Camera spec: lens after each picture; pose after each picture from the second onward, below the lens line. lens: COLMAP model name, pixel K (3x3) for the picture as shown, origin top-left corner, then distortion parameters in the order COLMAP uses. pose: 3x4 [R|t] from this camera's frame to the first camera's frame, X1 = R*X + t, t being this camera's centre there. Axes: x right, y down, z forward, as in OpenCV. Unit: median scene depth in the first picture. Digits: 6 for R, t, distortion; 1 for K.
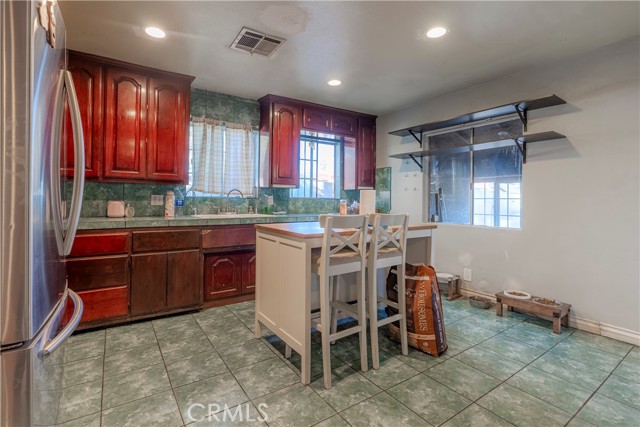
lens RADIAL K [[301.4, 0, 320.1], [0, 301.4, 199.2], [0, 0, 1]] dist [-0.000416, 0.001134]
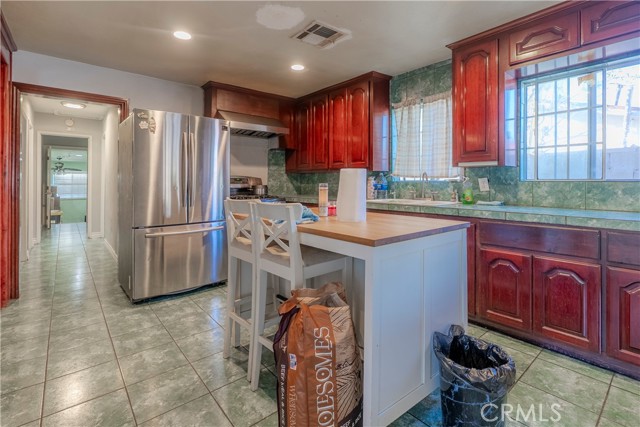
lens RADIAL K [[301.4, 0, 311.6], [0, 301.4, 183.0], [0, 0, 1]] dist [-0.000416, 0.001134]
pose [[0.082242, -0.007492, -0.996584, 0.547440], [0.002580, 0.999970, -0.007305, 0.004628], [0.996609, -0.001970, 0.082259, 0.585743]]
